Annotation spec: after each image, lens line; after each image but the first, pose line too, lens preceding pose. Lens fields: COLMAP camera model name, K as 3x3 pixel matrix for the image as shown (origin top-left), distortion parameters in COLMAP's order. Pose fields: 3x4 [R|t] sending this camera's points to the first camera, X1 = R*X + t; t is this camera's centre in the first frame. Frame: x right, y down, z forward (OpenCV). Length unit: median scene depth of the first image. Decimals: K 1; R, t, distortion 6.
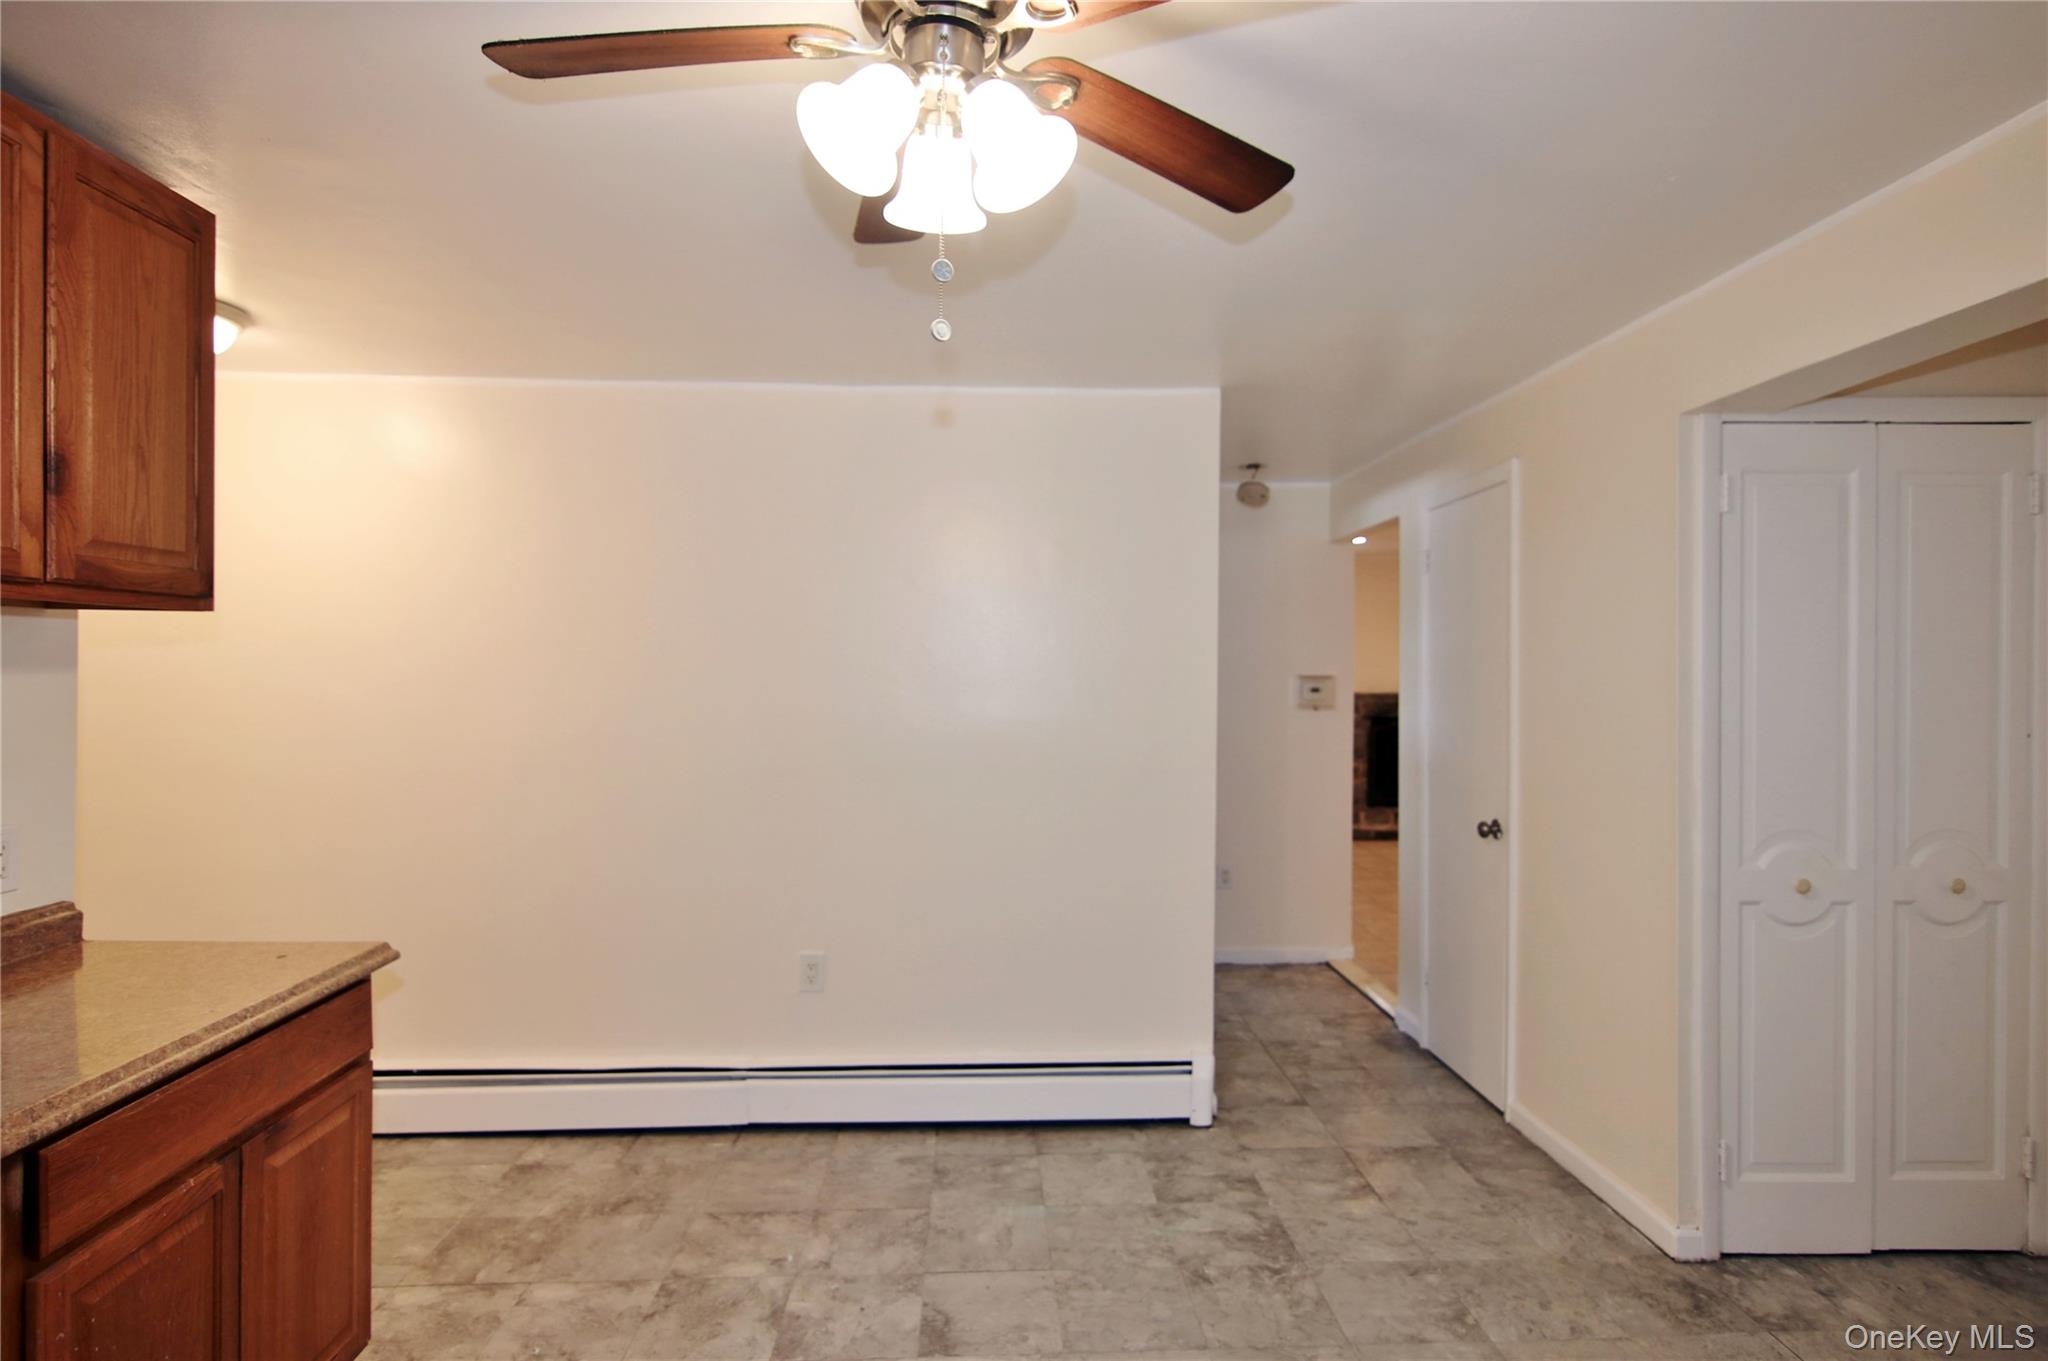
lens RADIAL K [[1042.7, 0, 1030.5], [0, 1042.7, 672.5], [0, 0, 1]] dist [-0.000069, -0.000707]
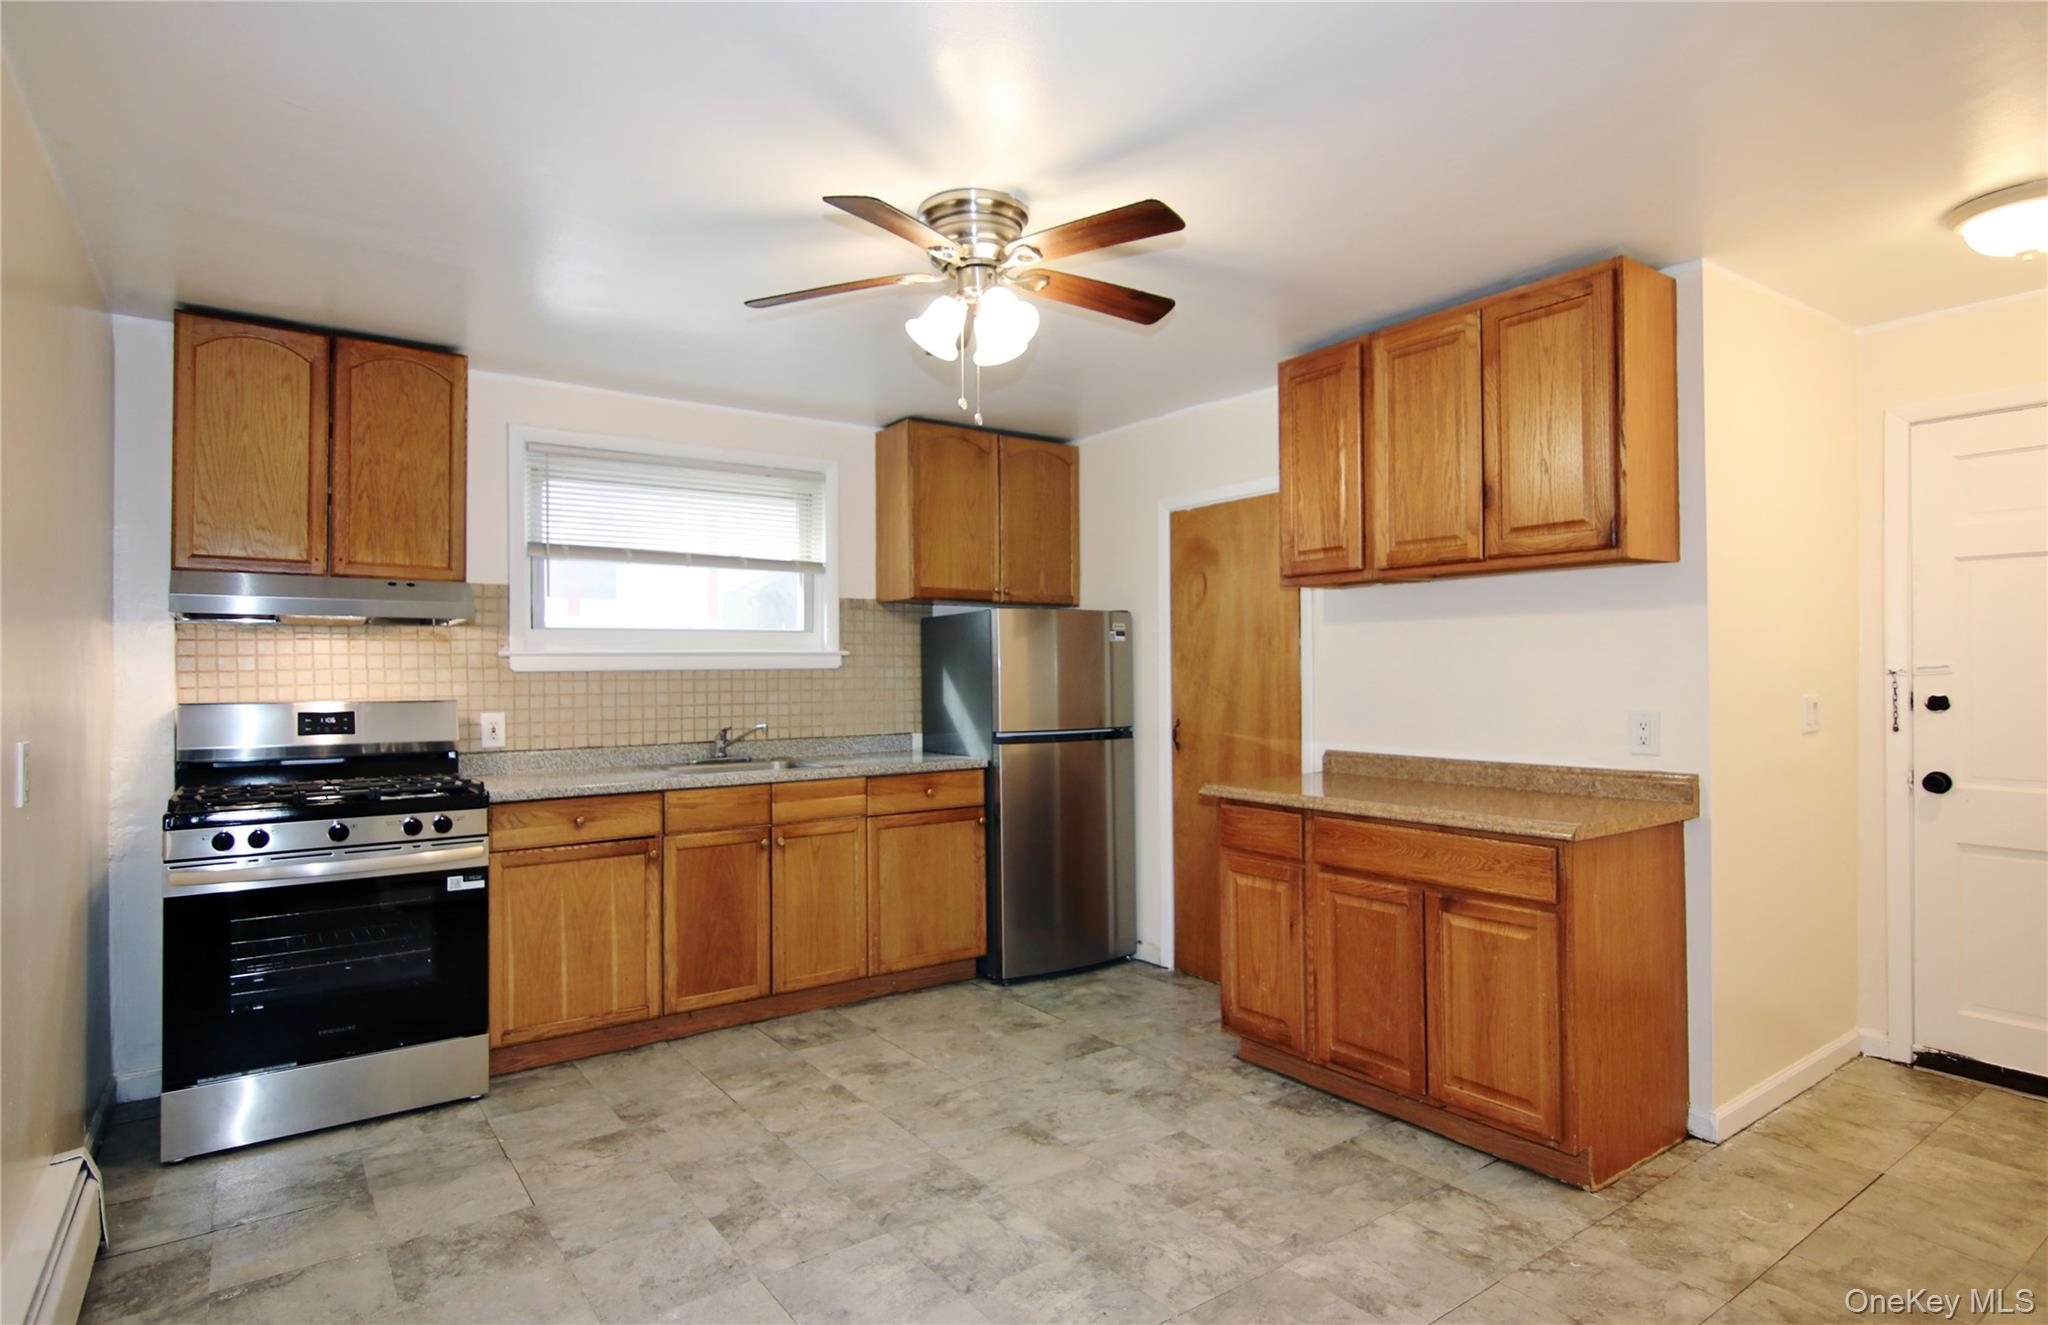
lens RADIAL K [[1063.3, 0, 1024.0], [0, 1063.3, 662.5], [0, 0, 1]] dist [0.001526, 0.002192]
pose [[-0.839125, -0.007661, -0.543885, 0.515845], [-0.003905, 0.999960, -0.008061, 0.079293], [0.543924, -0.004641, -0.839121, 1.524915]]
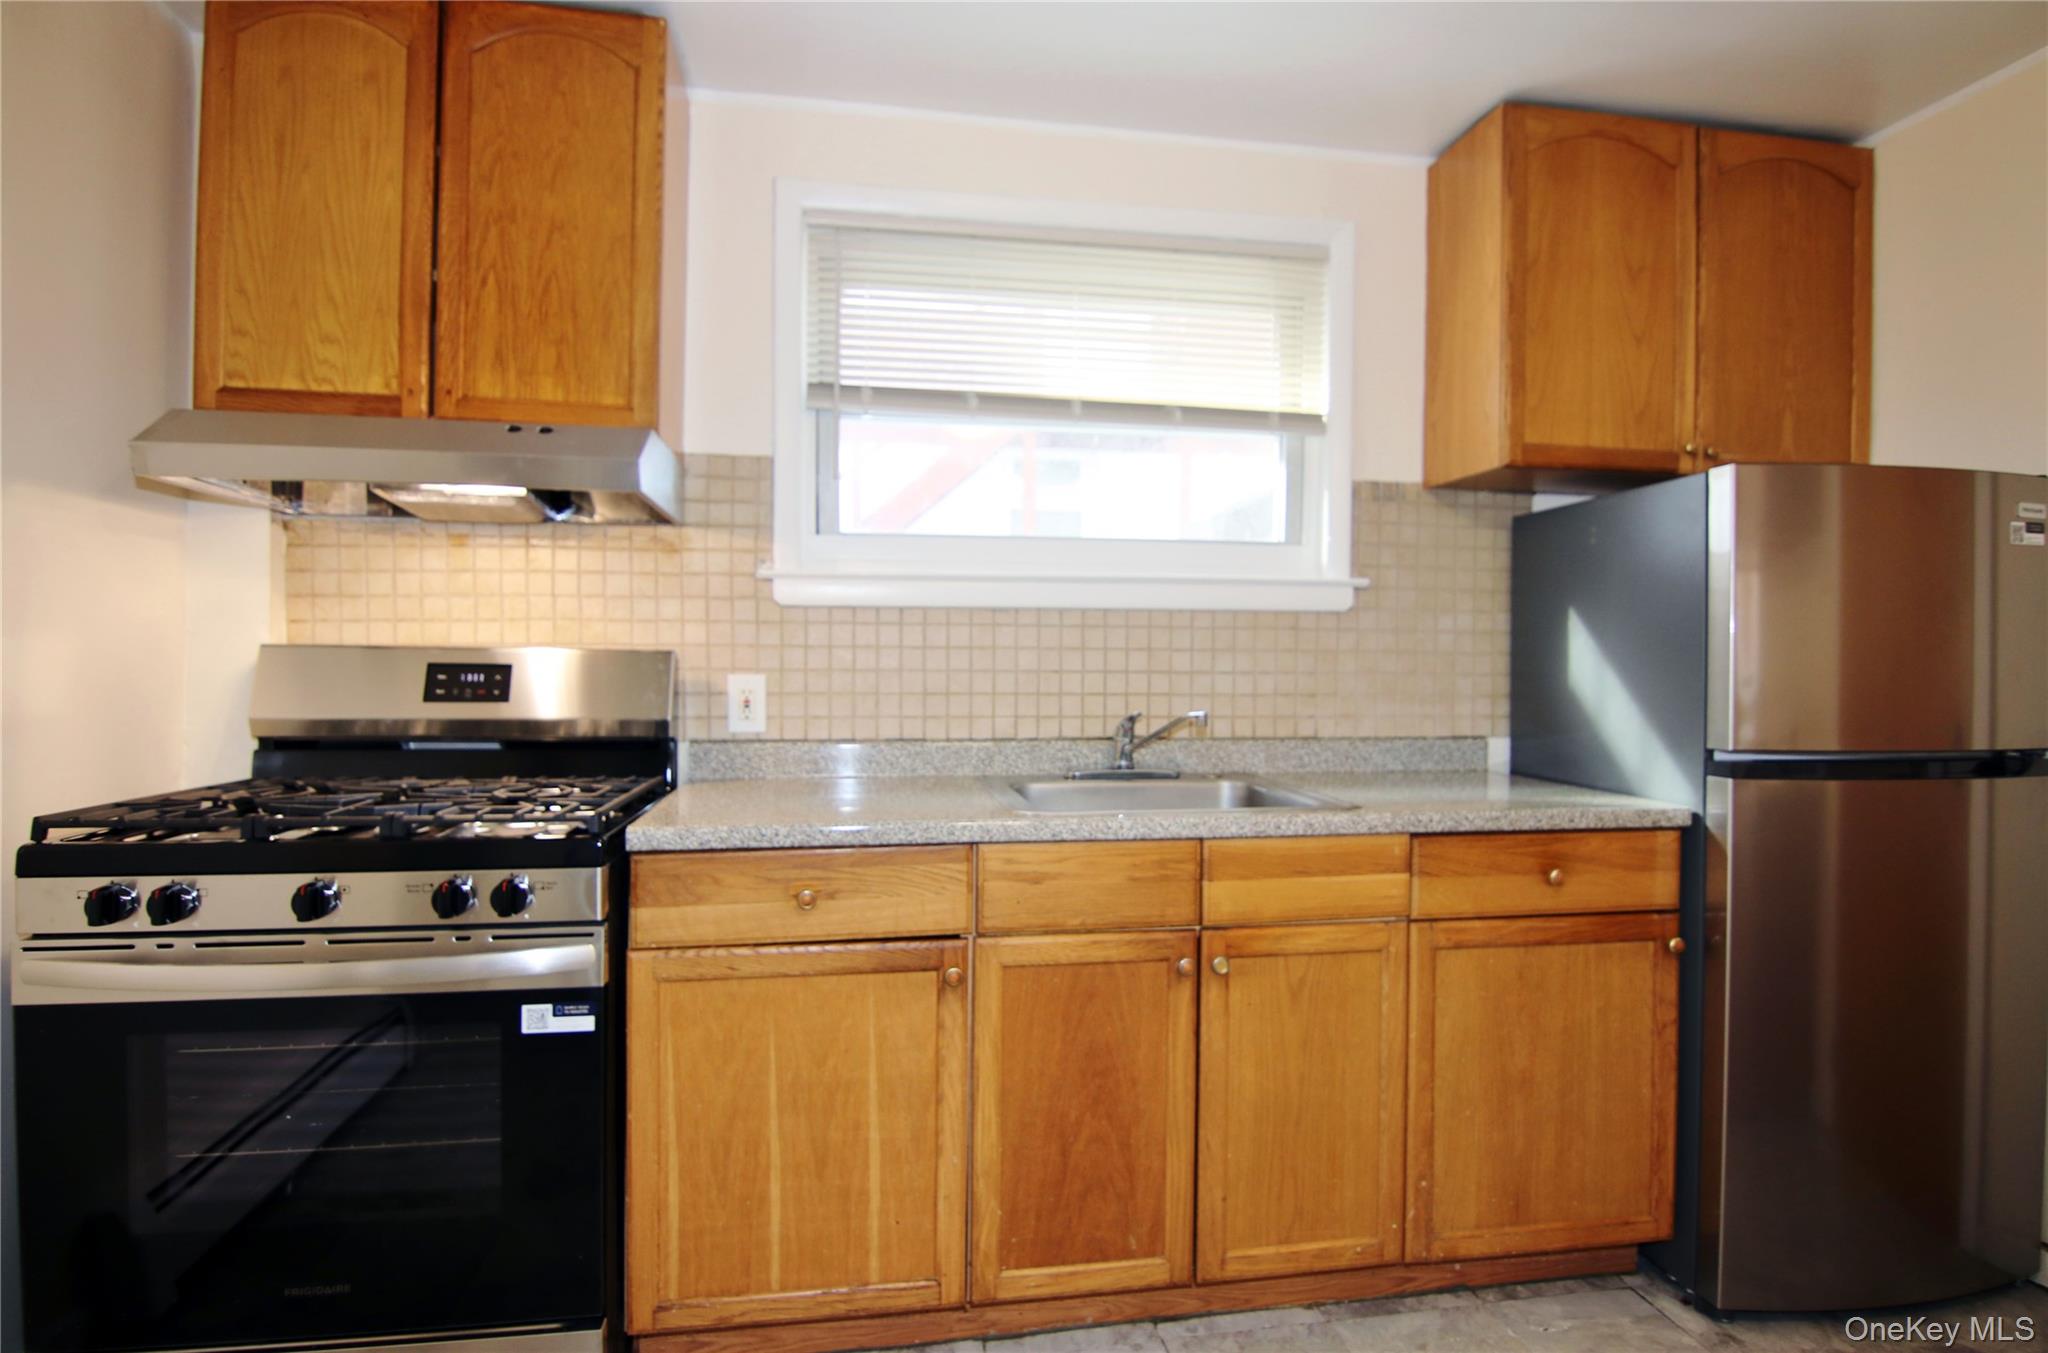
lens RADIAL K [[1043.2, 0, 1025.1], [0, 1043.2, 671.2], [0, 0, 1]] dist [0.000675, -0.017192]
pose [[-0.993093, -0.015681, -0.116279, 0.156882], [-0.018628, 0.999531, 0.024297, 0.117584], [0.115843, 0.026296, -0.992919, 0.644152]]
